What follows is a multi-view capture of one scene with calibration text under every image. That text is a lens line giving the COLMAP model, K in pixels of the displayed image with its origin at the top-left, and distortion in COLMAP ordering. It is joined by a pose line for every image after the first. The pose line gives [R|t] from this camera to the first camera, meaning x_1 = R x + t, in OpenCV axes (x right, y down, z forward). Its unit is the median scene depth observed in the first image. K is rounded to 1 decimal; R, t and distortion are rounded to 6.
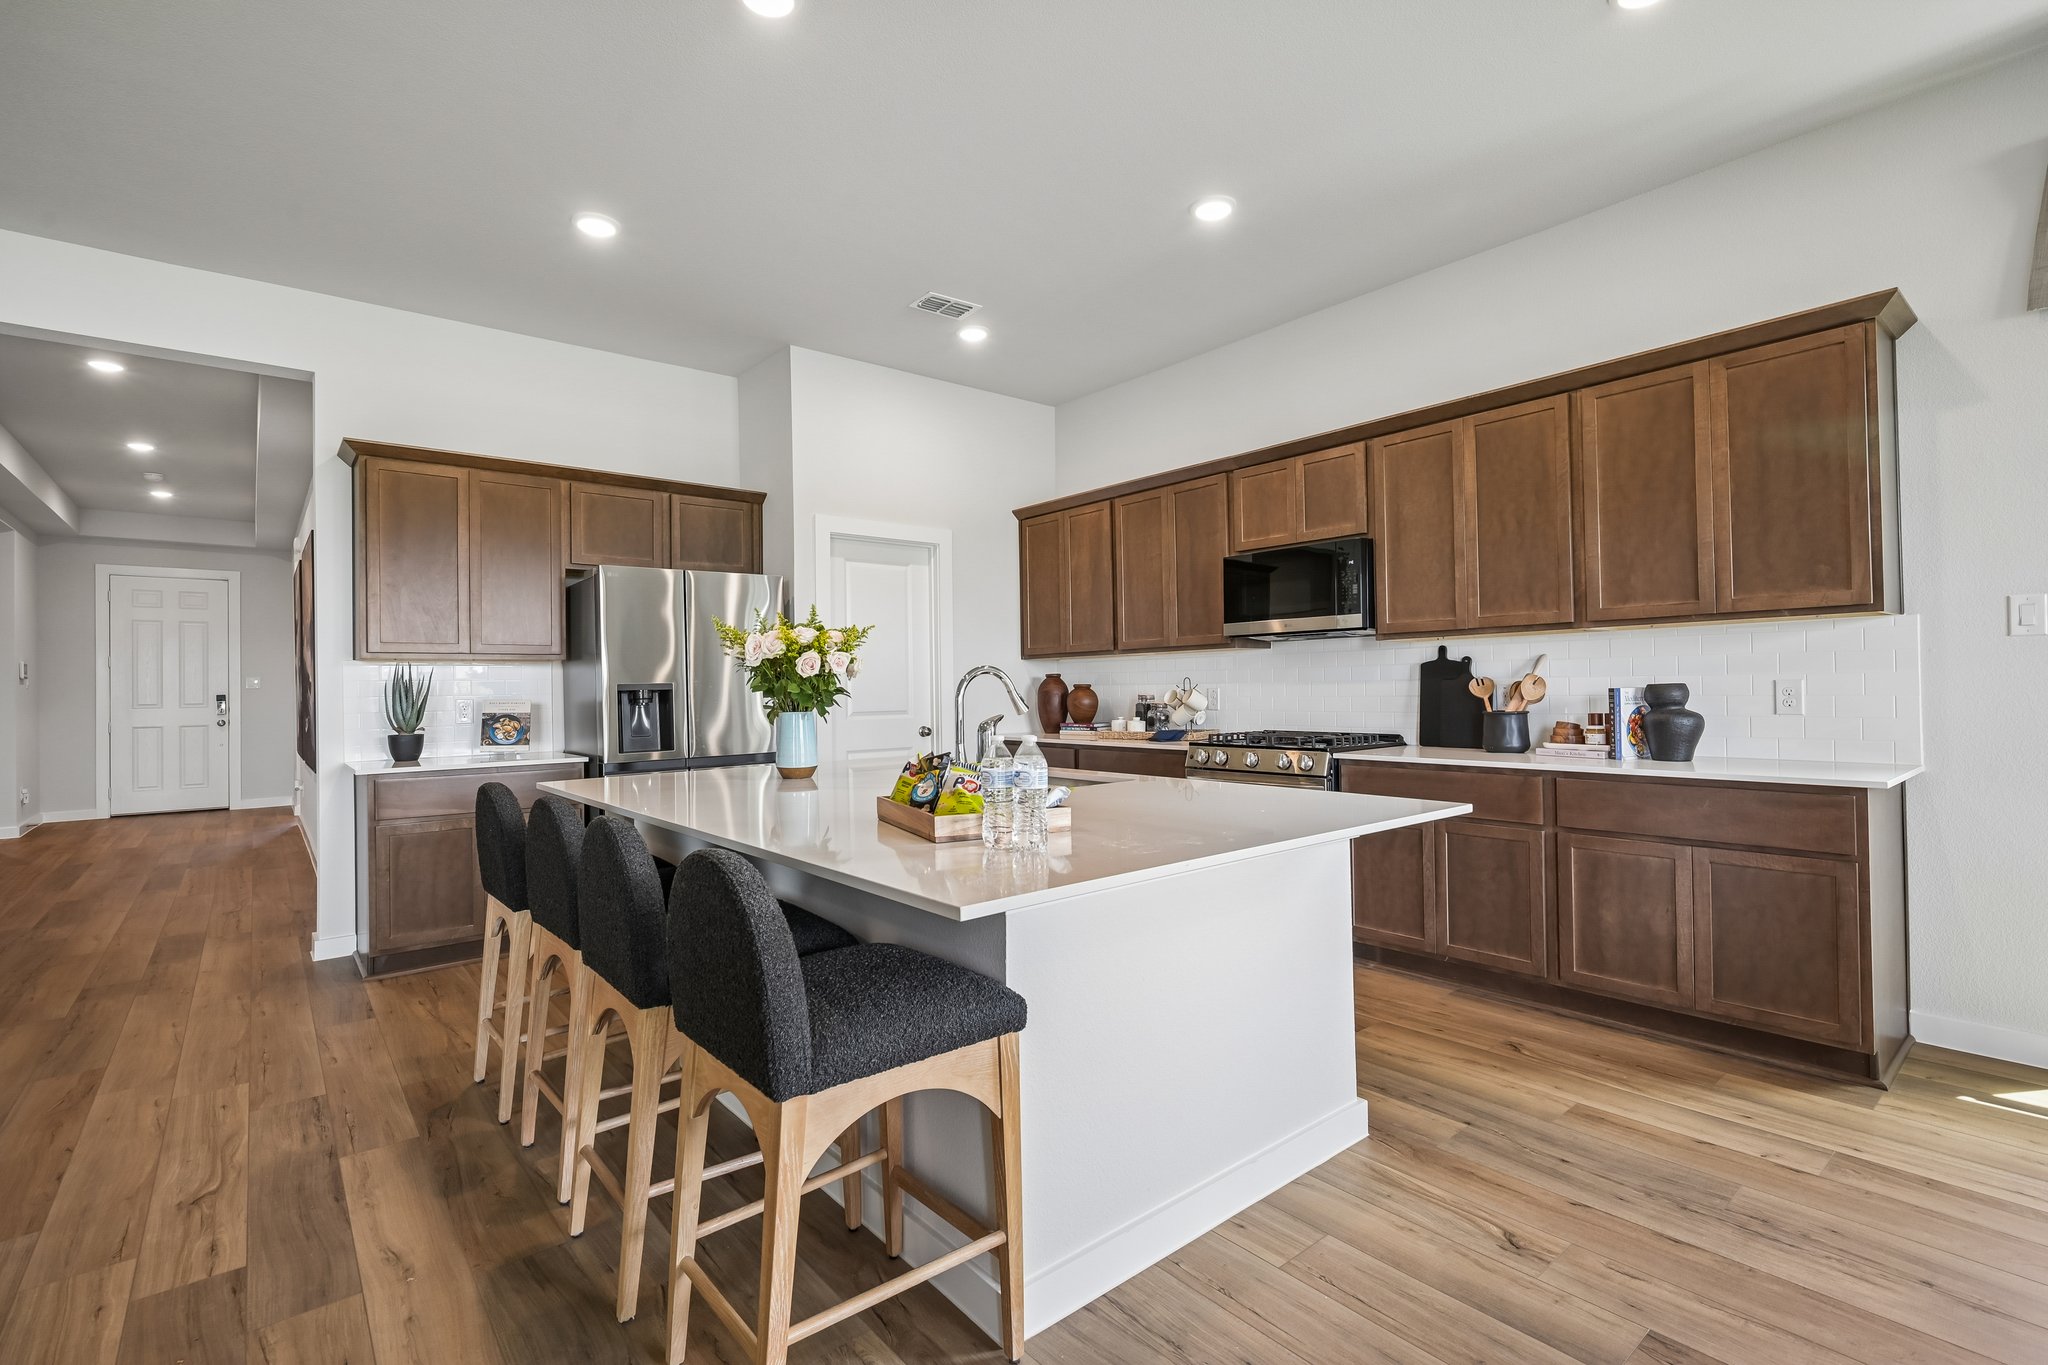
lens RADIAL K [[937.9, 0, 1032.6], [0, 937.9, 676.7], [0, 0, 1]] dist [0.001740, -0.000286]
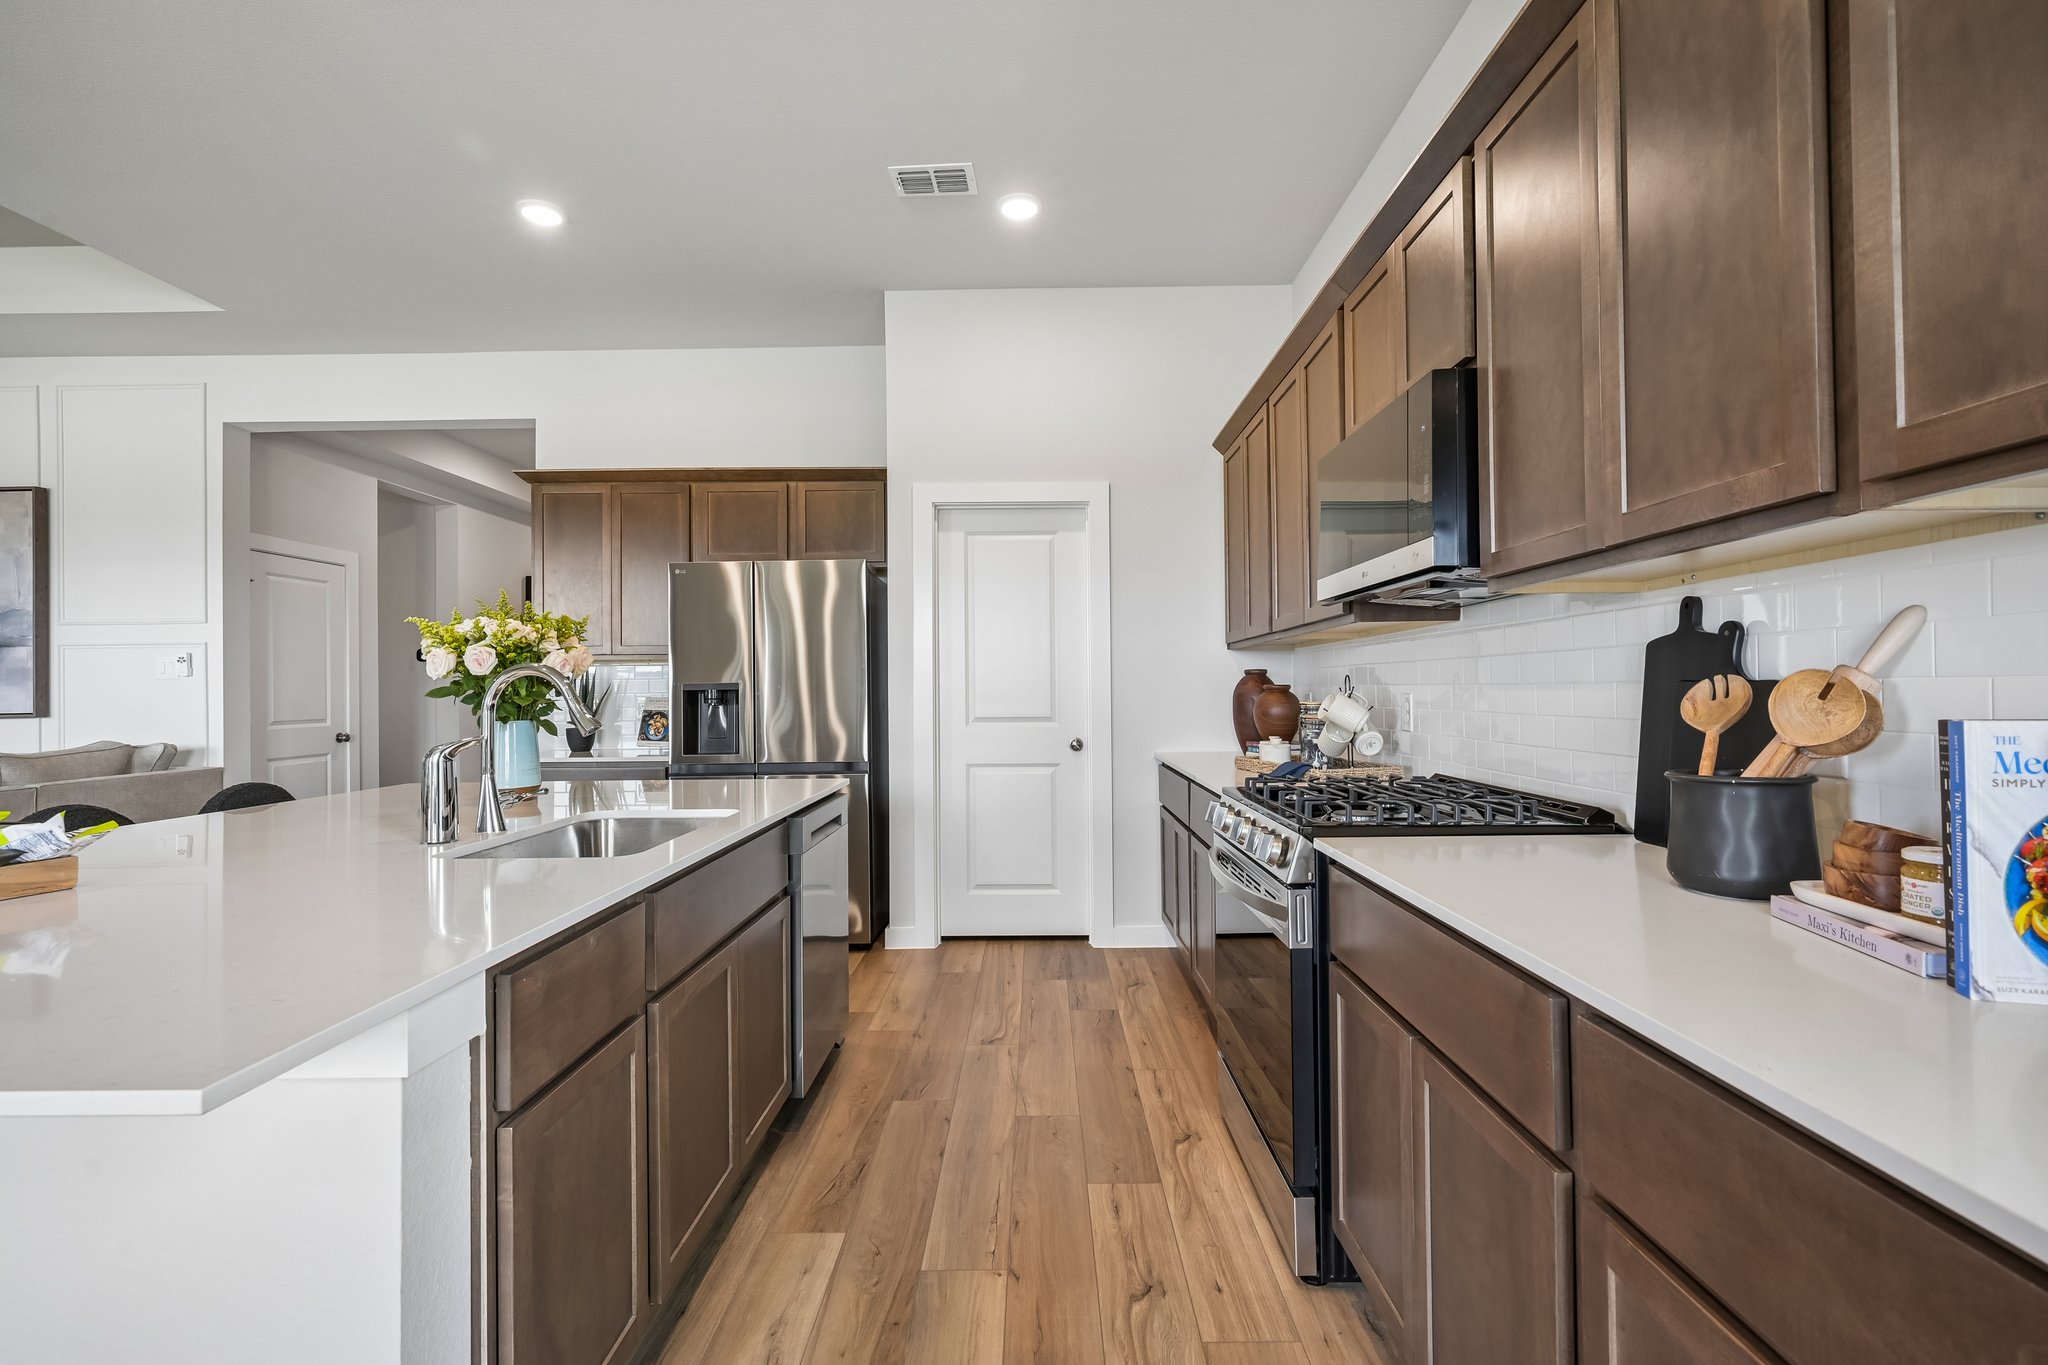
lens RADIAL K [[937.9, 0, 1032.6], [0, 937.9, 676.7], [0, 0, 1]] dist [0.001740, -0.000286]
pose [[0.762340, -0.001386, -0.647176, 0.463591], [0.006490, 0.999964, 0.005504, -0.002735], [0.647145, -0.008396, 0.762321, 0.490731]]
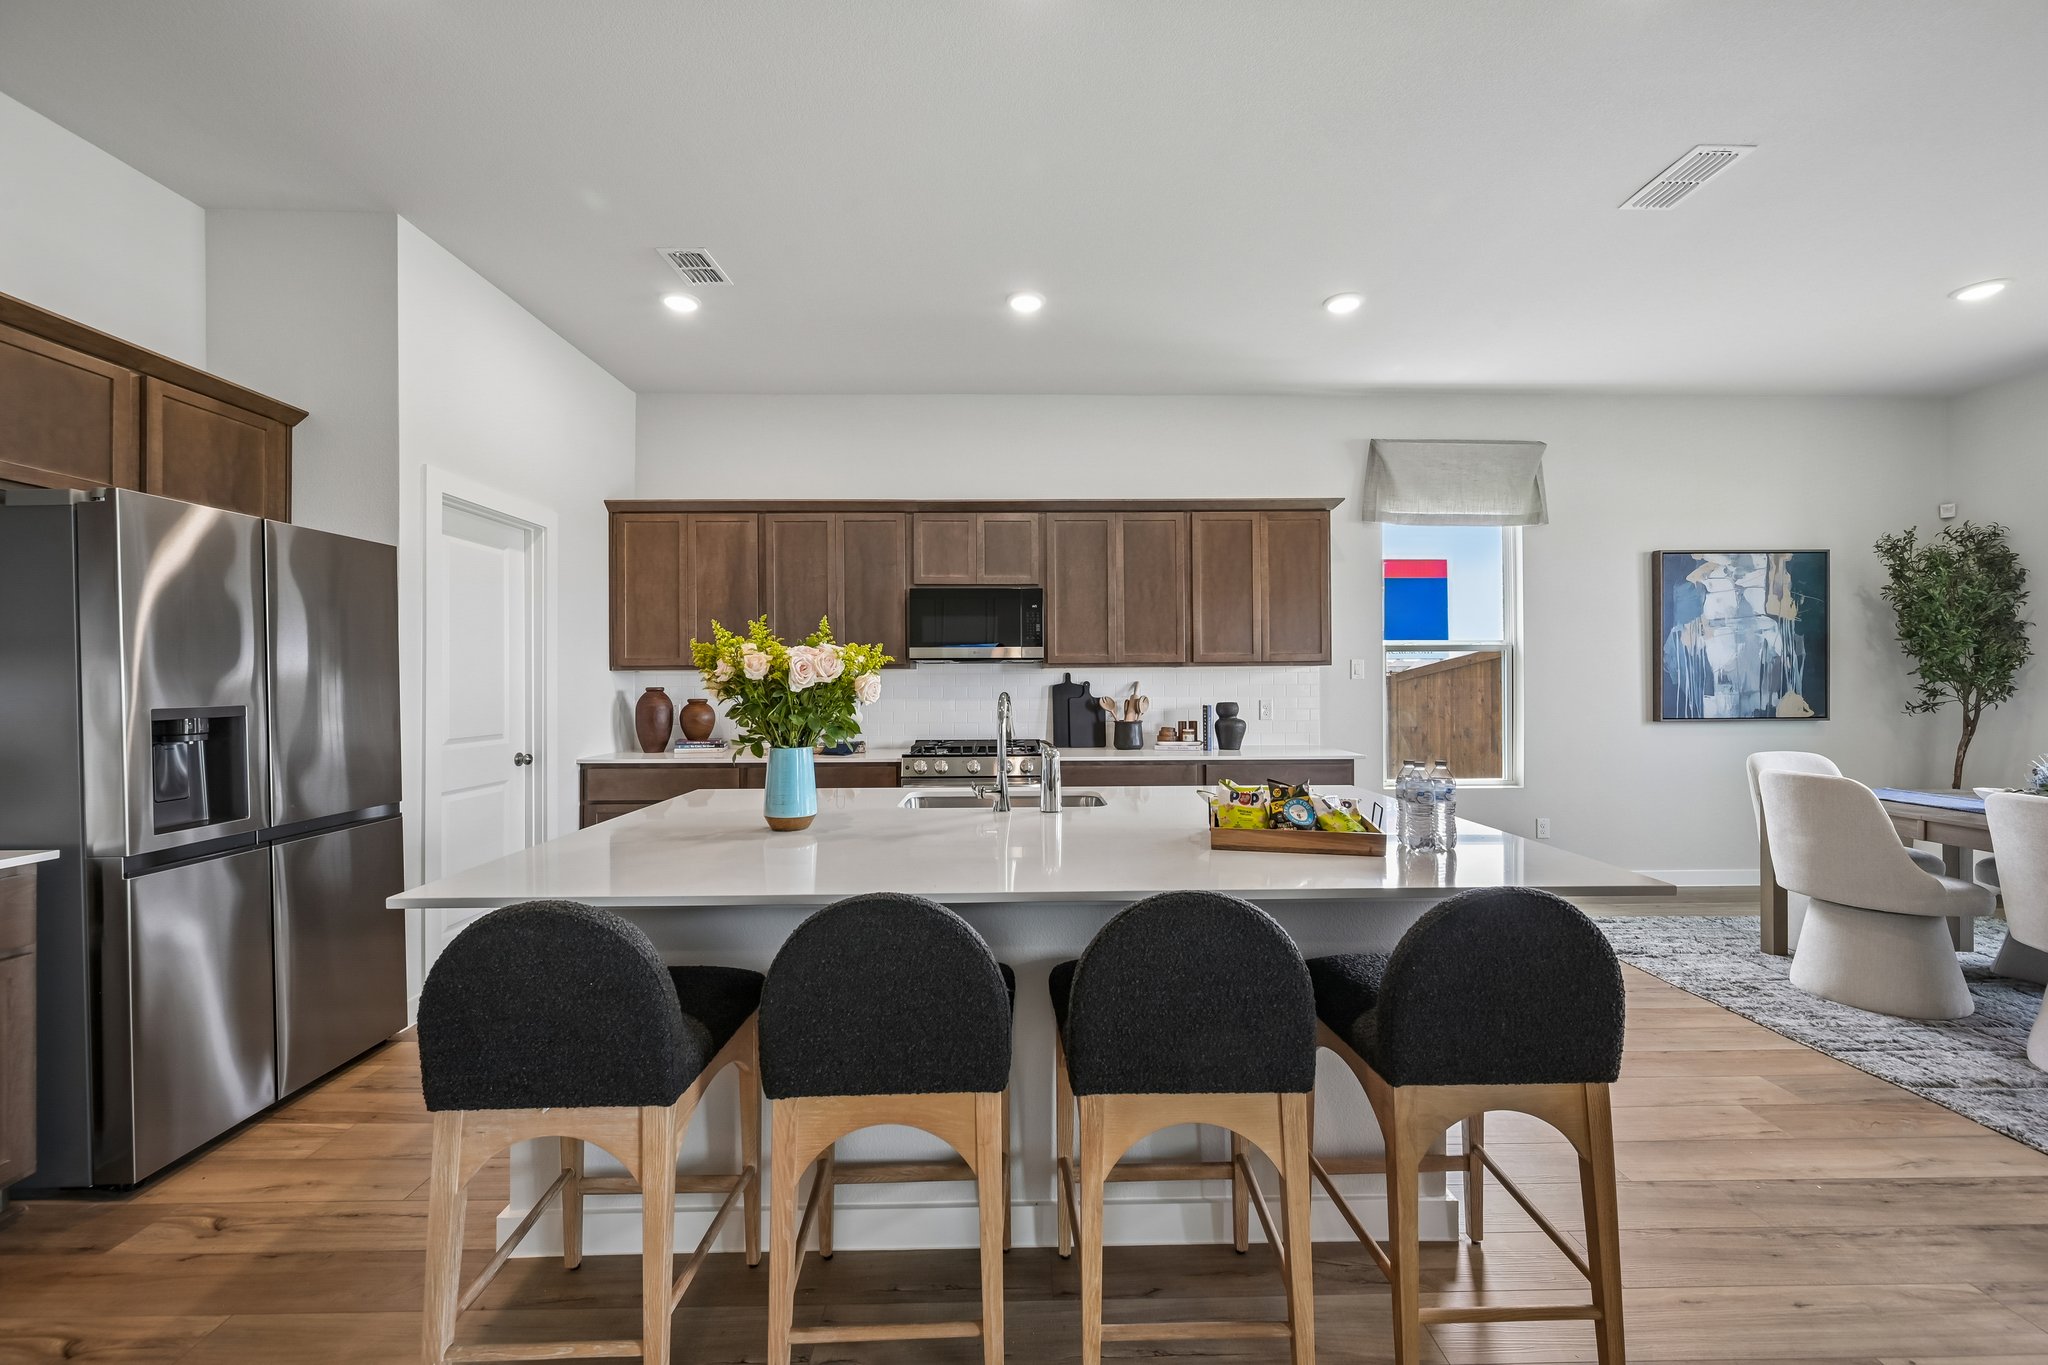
lens RADIAL K [[807.4, 0, 1030.2], [0, 807.4, 680.0], [0, 0, 1]] dist [0.001592, -0.000084]
pose [[0.624323, 0.014891, 0.781024, -0.491384], [-0.014211, 0.999869, -0.007704, -0.012606], [-0.781037, -0.006290, 0.624453, 0.299507]]
